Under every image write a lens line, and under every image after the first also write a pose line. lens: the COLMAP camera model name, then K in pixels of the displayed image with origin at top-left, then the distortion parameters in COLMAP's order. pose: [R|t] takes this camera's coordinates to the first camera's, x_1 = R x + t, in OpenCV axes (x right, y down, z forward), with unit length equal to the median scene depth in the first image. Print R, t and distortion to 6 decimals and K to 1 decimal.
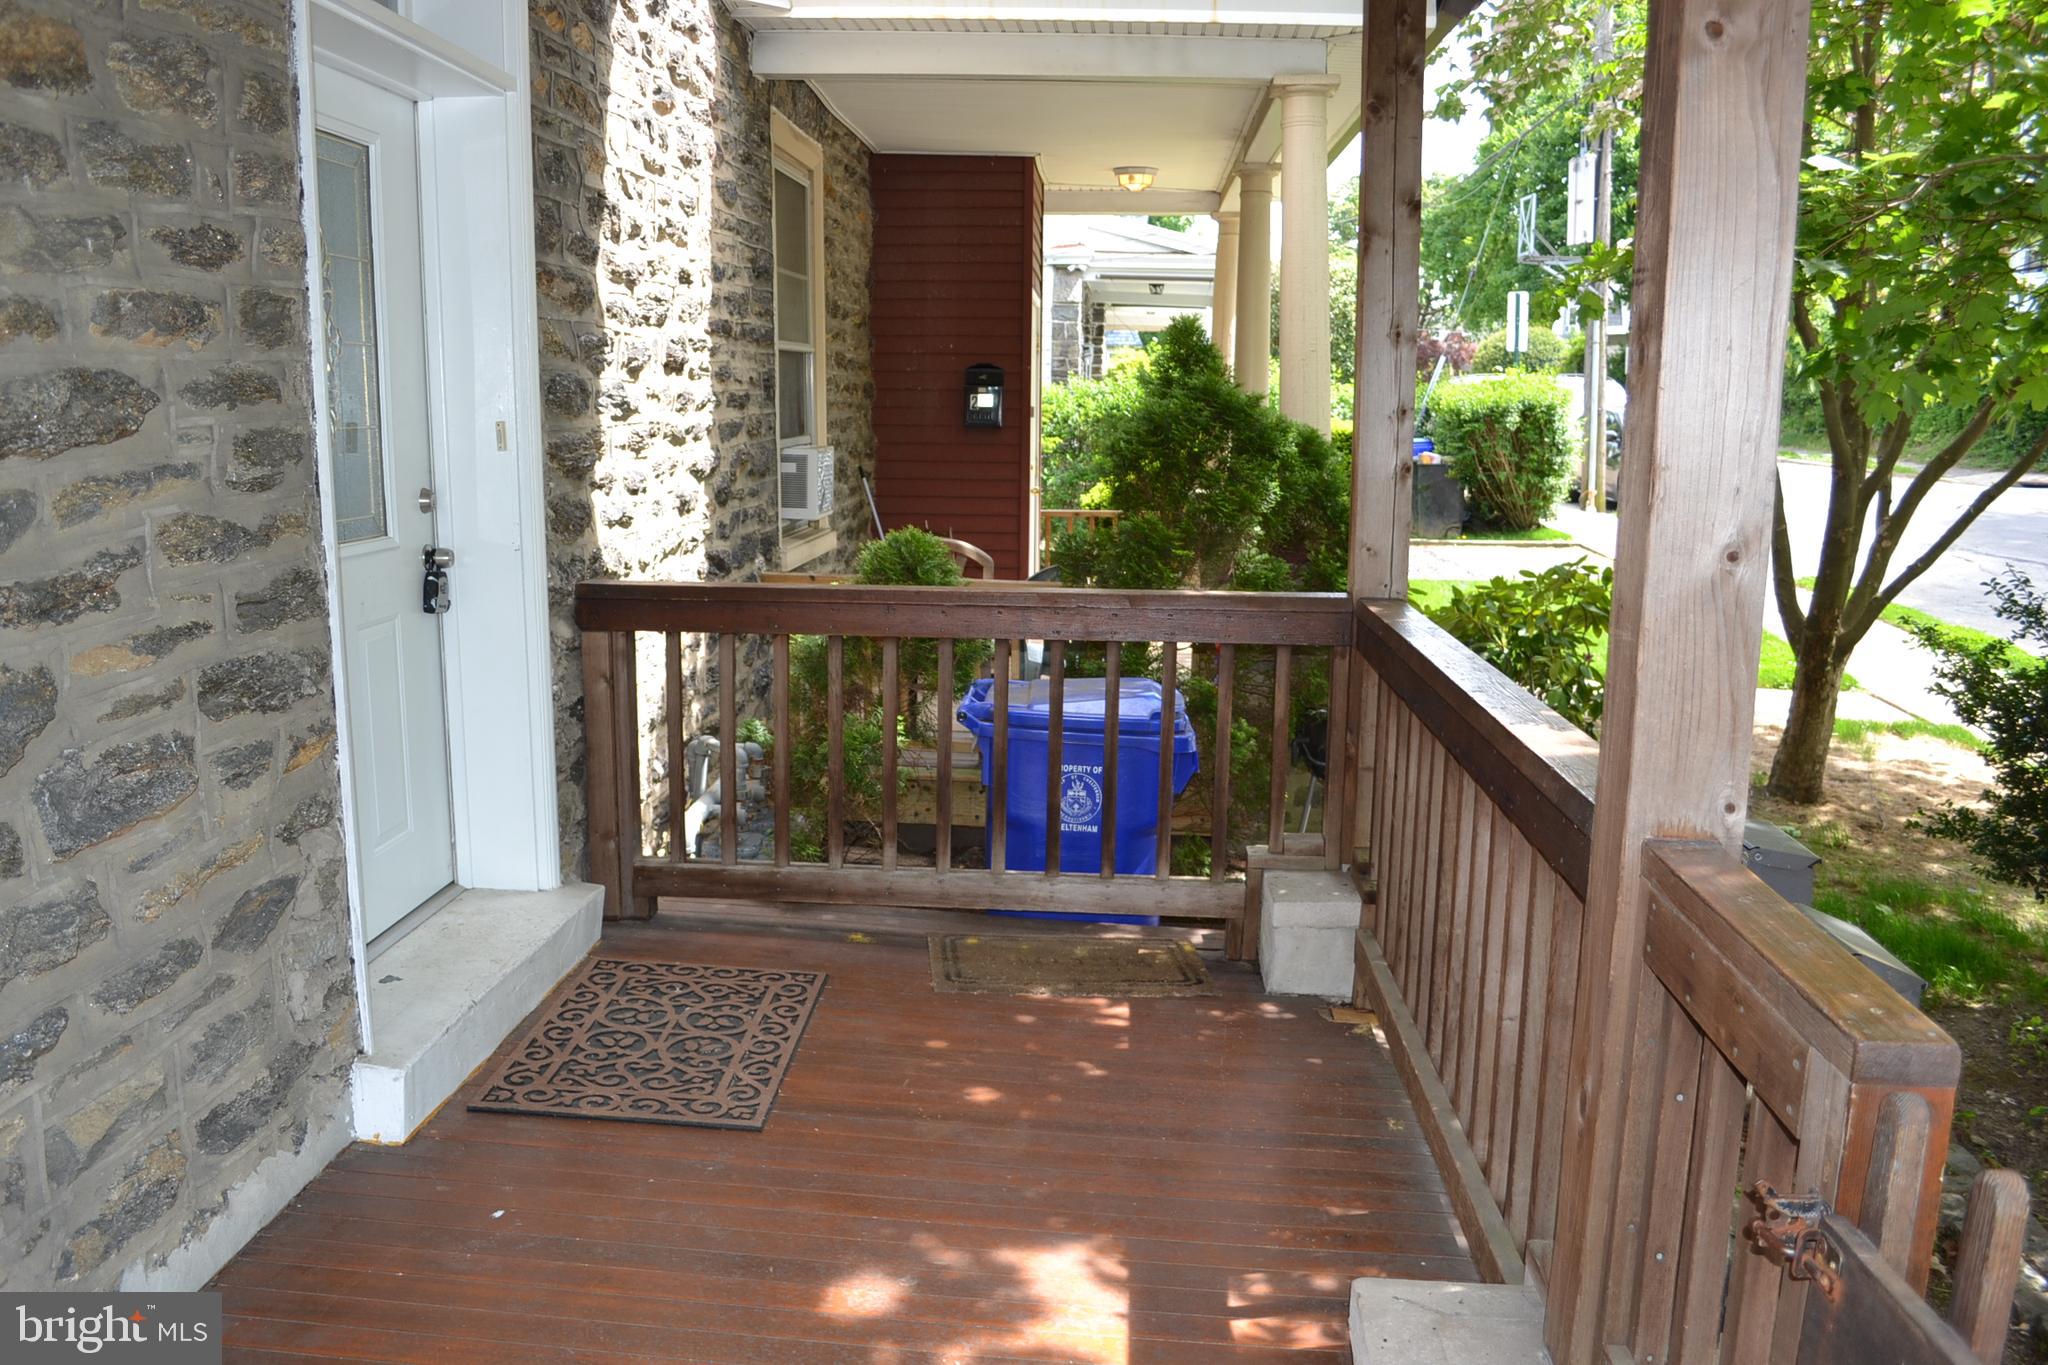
lens RADIAL K [[1633.2, 0, 1021.4], [0, 1633.2, 688.9], [0, 0, 1]] dist [-0.079873, 0.014997]
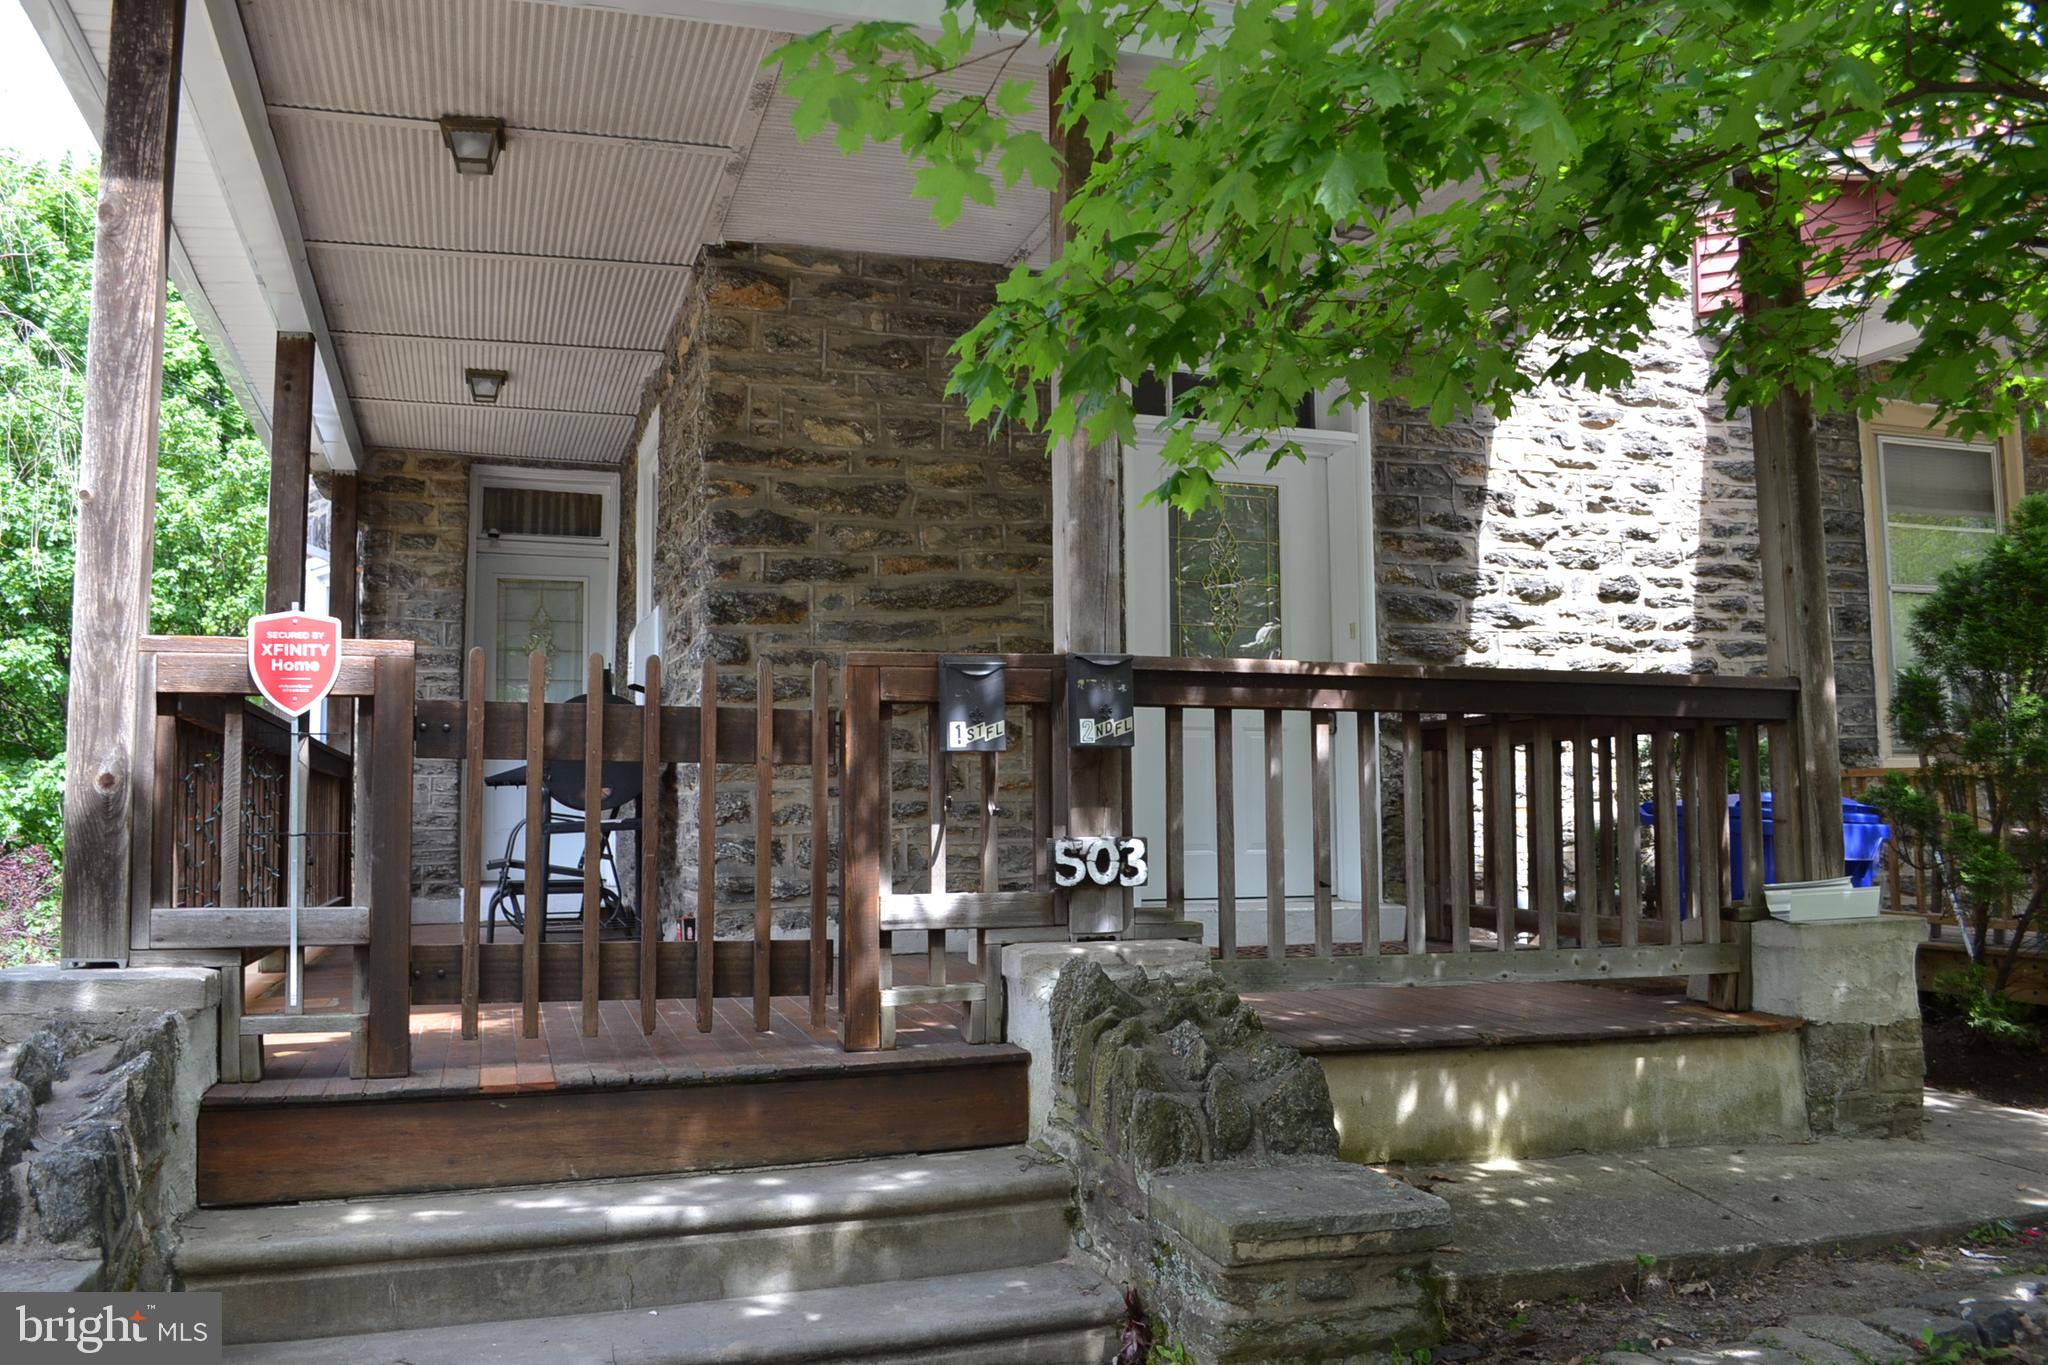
lens RADIAL K [[1633.2, 0, 1021.7], [0, 1633.2, 692.7], [0, 0, 1]] dist [-0.079873, 0.014997]
pose [[0.366796, -0.088137, -0.926117, 1.165928], [-0.154189, 0.975974, -0.153950, 0.234178], [0.917435, 0.199265, 0.344393, 0.073689]]
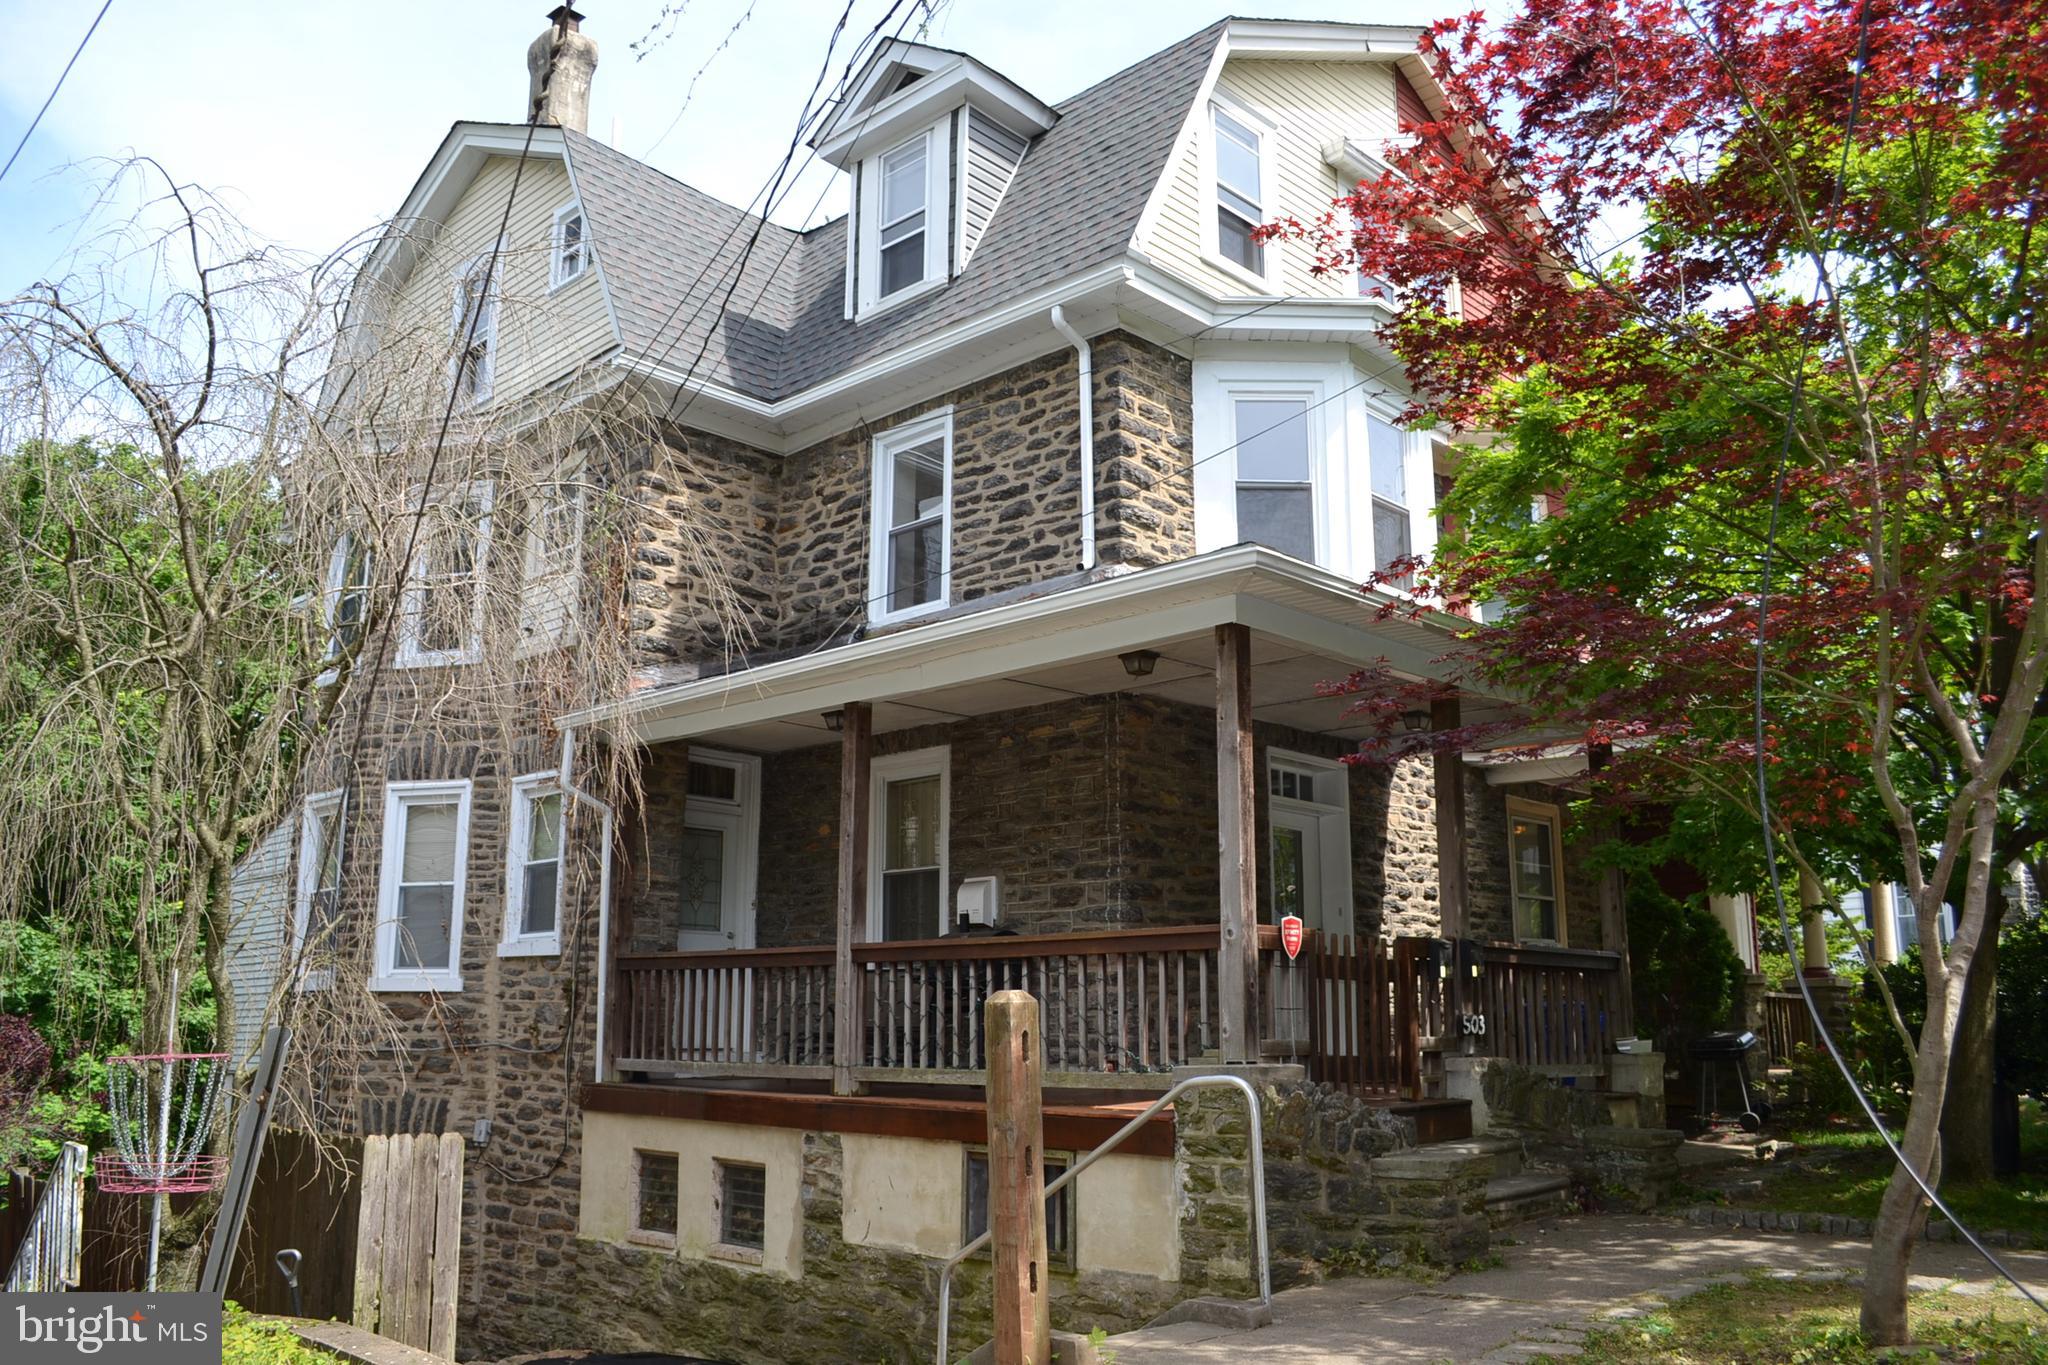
lens RADIAL K [[1633.2, 0, 1014.8], [0, 1633.2, 668.6], [0, 0, 1]] dist [-0.079873, 0.014997]
pose [[0.761677, -0.144587, -0.631619, 1.353053], [-0.113524, 0.929930, -0.349775, 0.624516], [0.637934, 0.338120, 0.691892, -1.916748]]
